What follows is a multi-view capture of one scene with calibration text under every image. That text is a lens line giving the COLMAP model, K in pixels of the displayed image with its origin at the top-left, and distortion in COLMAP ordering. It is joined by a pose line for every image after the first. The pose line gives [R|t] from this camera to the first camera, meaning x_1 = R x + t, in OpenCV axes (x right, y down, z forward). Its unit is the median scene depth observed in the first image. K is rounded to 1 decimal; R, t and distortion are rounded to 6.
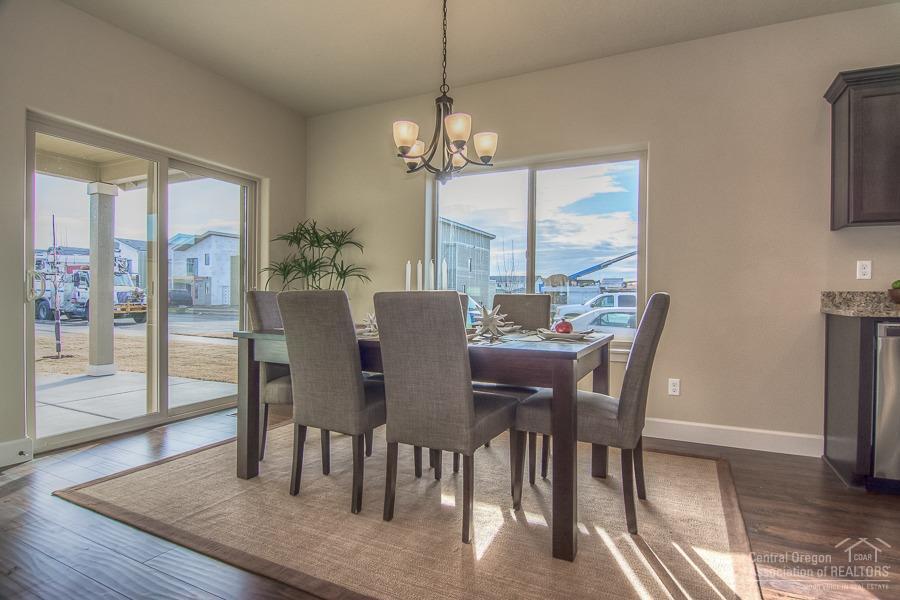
lens RADIAL K [[473.7, 0, 454.4], [0, 473.7, 302.6], [0, 0, 1]] dist [-0.008202, -0.010329]
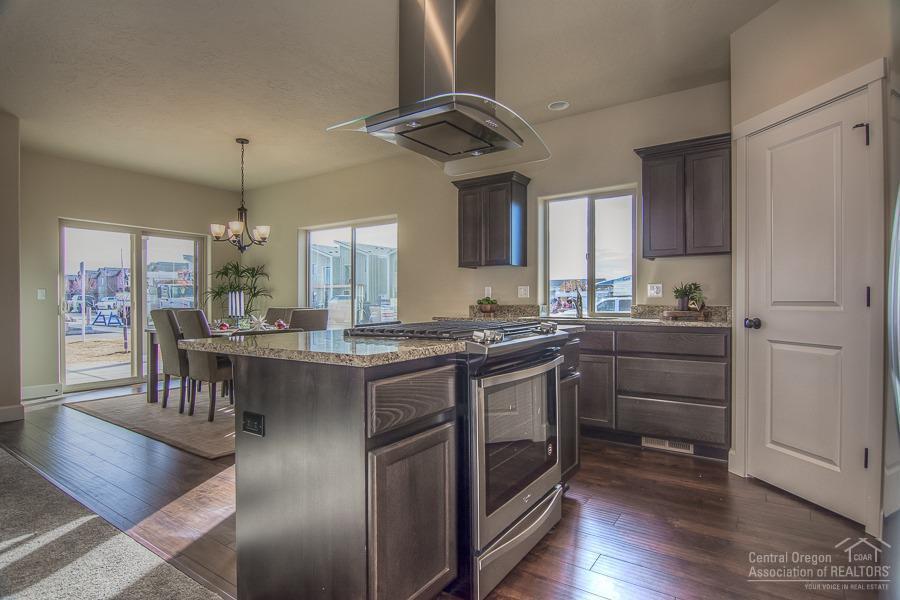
lens RADIAL K [[473.7, 0, 447.2], [0, 473.7, 300.4], [0, 0, 1]] dist [-0.008202, -0.010329]
pose [[0.986916, -0.013206, -0.160691, 1.068327], [0.011097, 0.999840, -0.014014, -0.020505], [0.160851, 0.012048, 0.986905, -0.734472]]
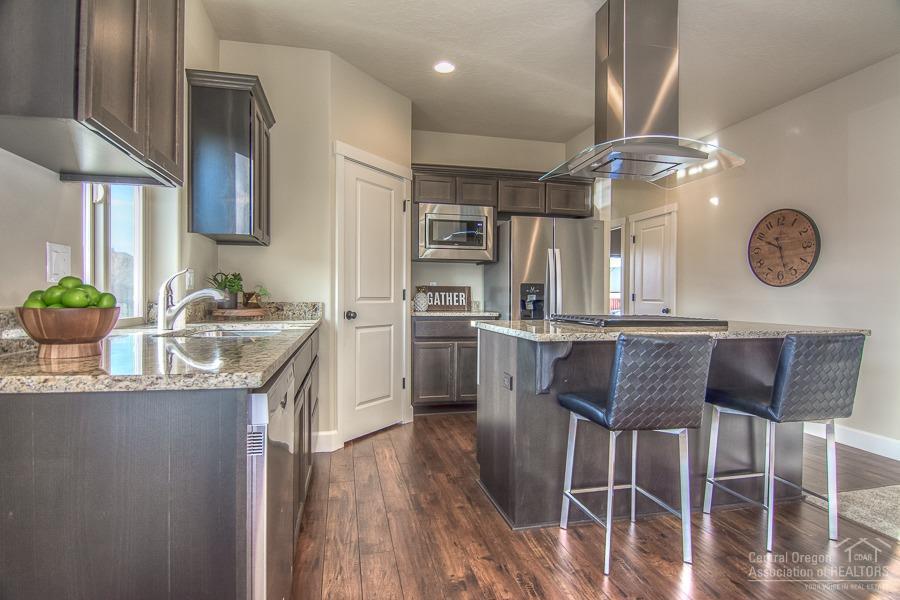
lens RADIAL K [[473.7, 0, 448.3], [0, 473.7, 291.6], [0, 0, 1]] dist [-0.008202, -0.010329]
pose [[-0.617701, -0.009268, 0.786359, 0.409026], [-0.009900, 0.999943, 0.004009, -0.046394], [-0.786351, -0.005308, -0.617757, 0.965312]]
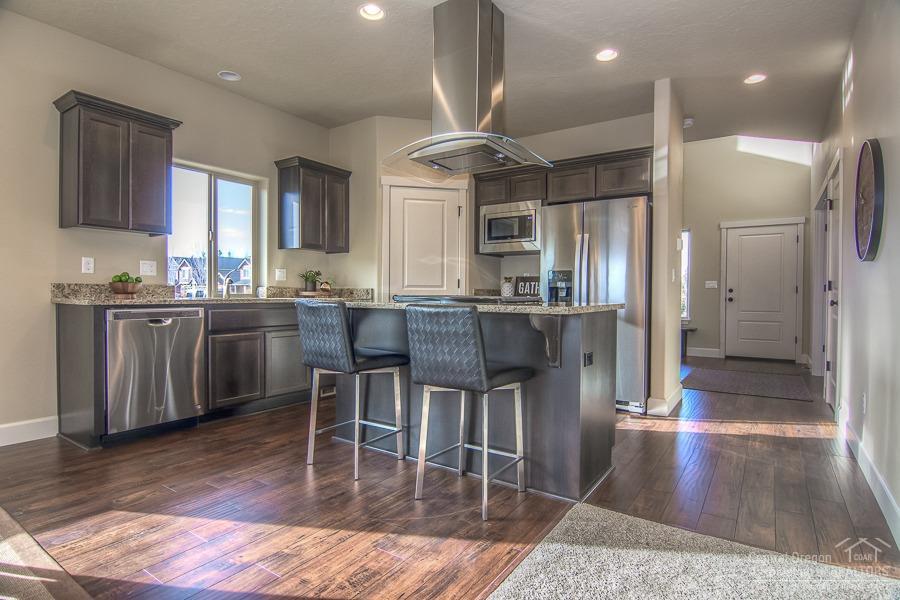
lens RADIAL K [[473.7, 0, 446.8], [0, 473.7, 301.2], [0, 0, 1]] dist [-0.008202, -0.010329]
pose [[0.147422, -0.023365, 0.988798, -0.162479], [0.003947, 0.999727, 0.023035, -0.003633], [-0.989066, 0.000507, 0.147474, -0.062980]]
